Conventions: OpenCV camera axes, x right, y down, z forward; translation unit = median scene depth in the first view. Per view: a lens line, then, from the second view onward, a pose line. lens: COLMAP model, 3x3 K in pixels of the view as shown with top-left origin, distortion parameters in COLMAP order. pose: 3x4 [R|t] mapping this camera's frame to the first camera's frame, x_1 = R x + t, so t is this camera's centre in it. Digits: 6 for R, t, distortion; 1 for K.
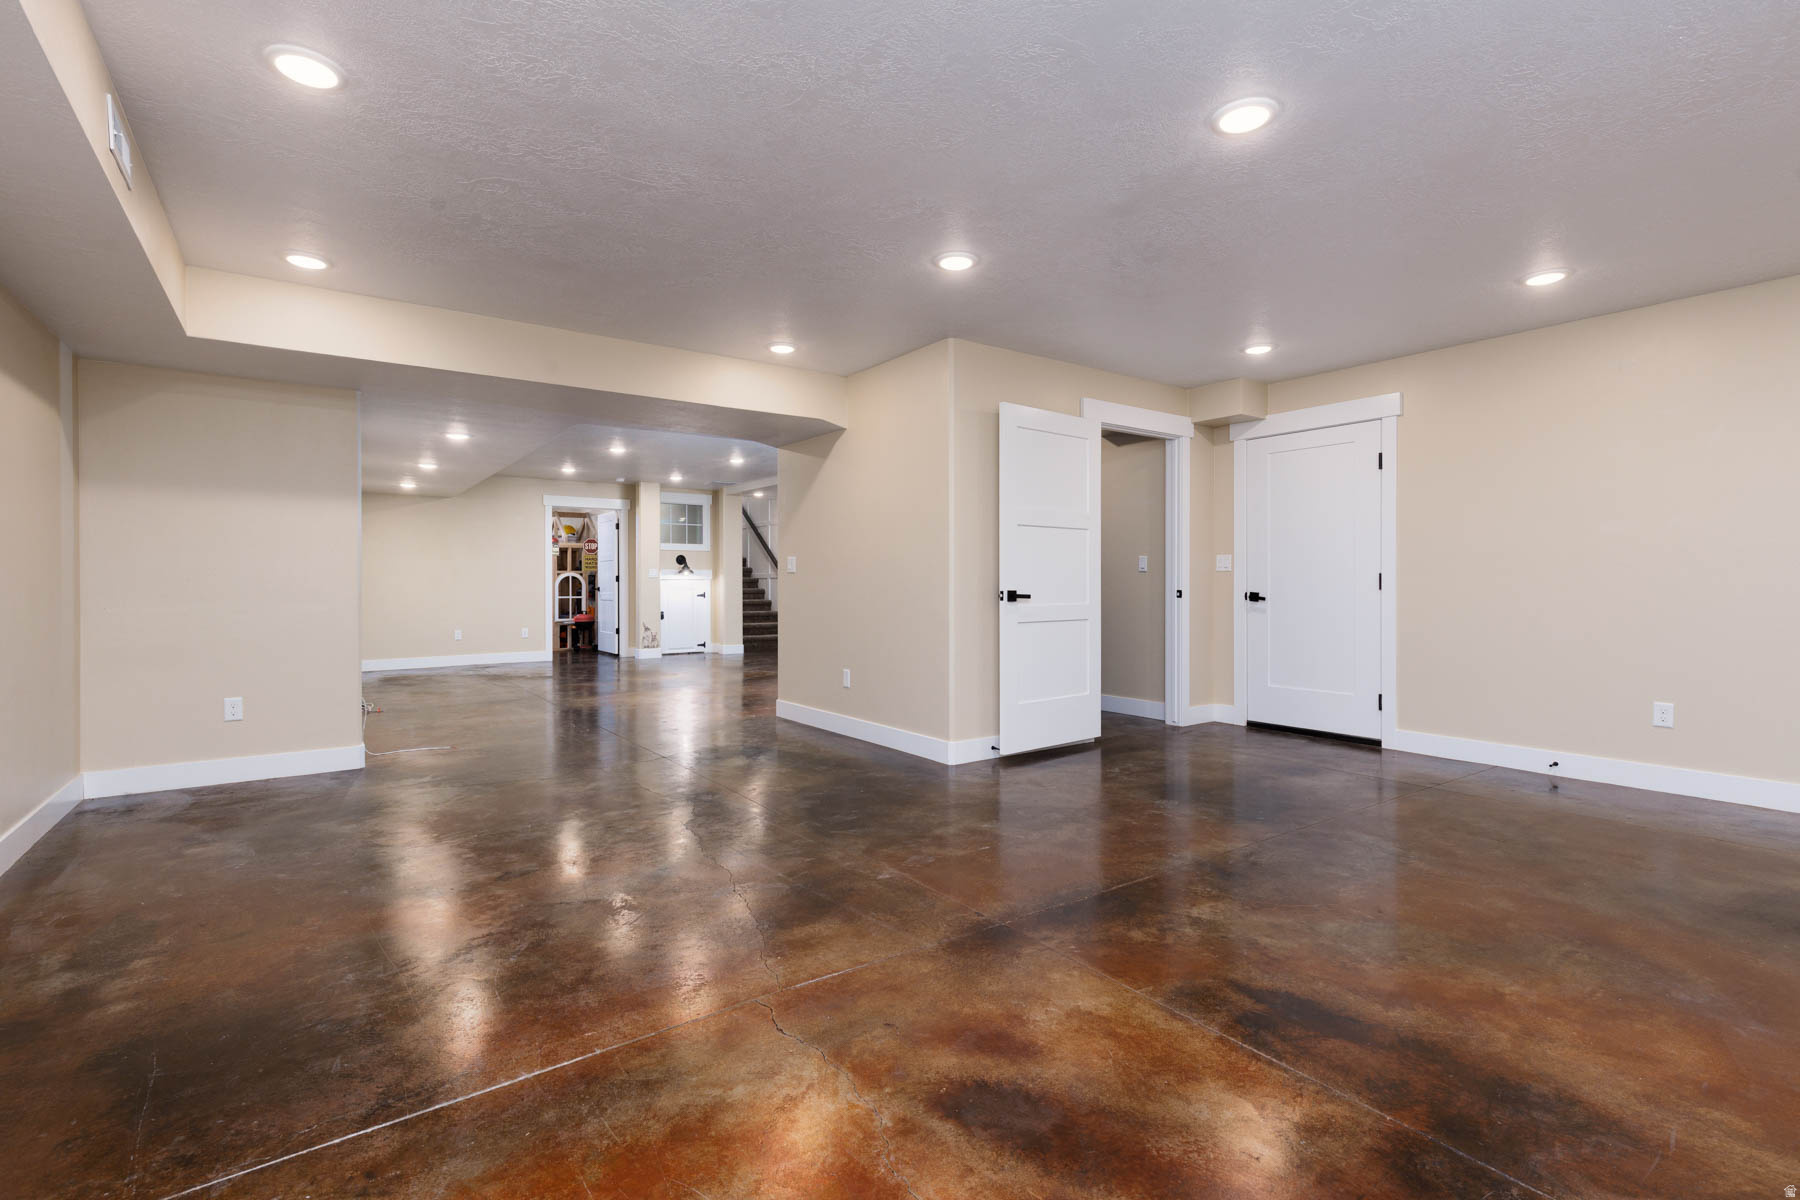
lens RADIAL K [[820.1, 0, 910.1], [0, 820.1, 592.9], [0, 0, 1]] dist [0.012509, -0.000927]
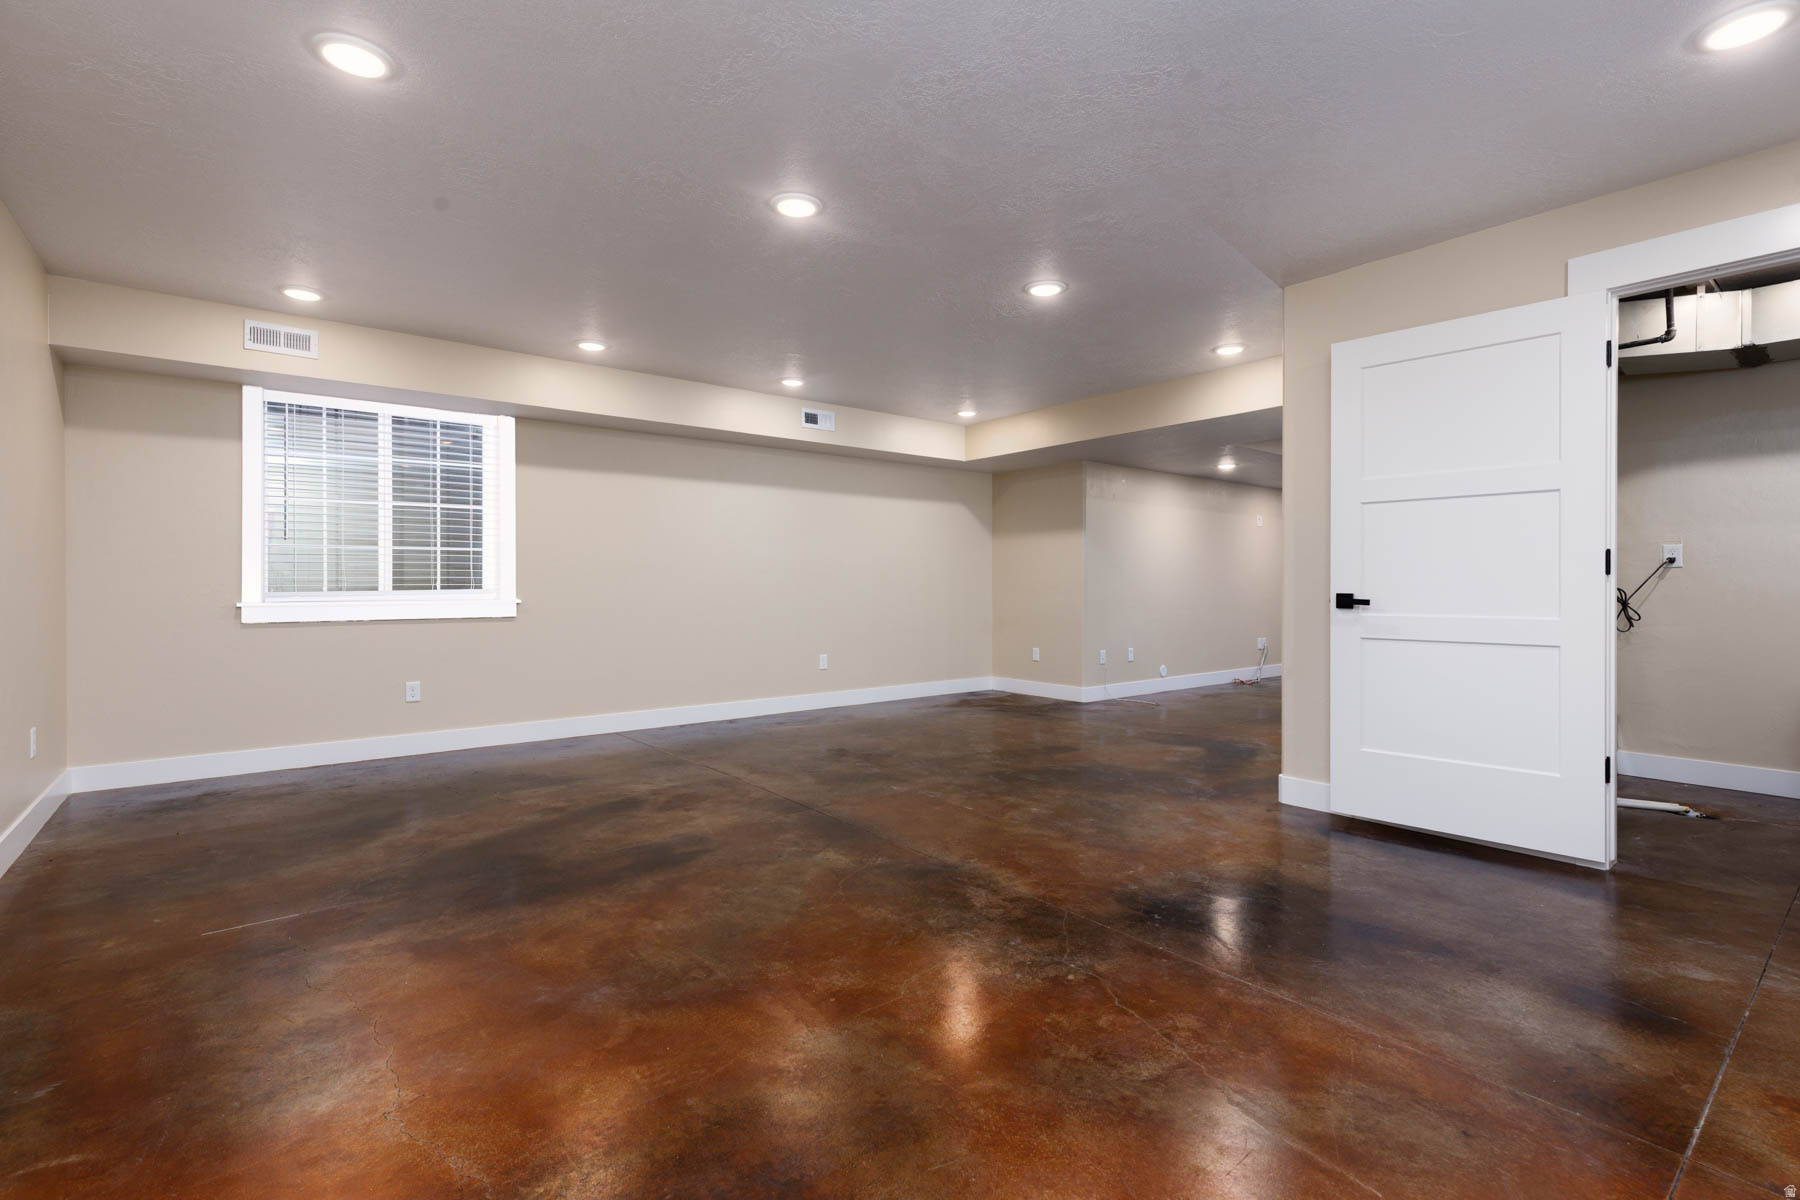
lens RADIAL K [[820.1, 0, 906.6], [0, 820.1, 599.0], [0, 0, 1]] dist [0.012509, -0.000927]
pose [[0.050049, 0.008162, -0.998713, 1.653240], [-0.013170, 0.999885, 0.007512, 0.004043], [0.998660, 0.012777, 0.050151, 1.117228]]
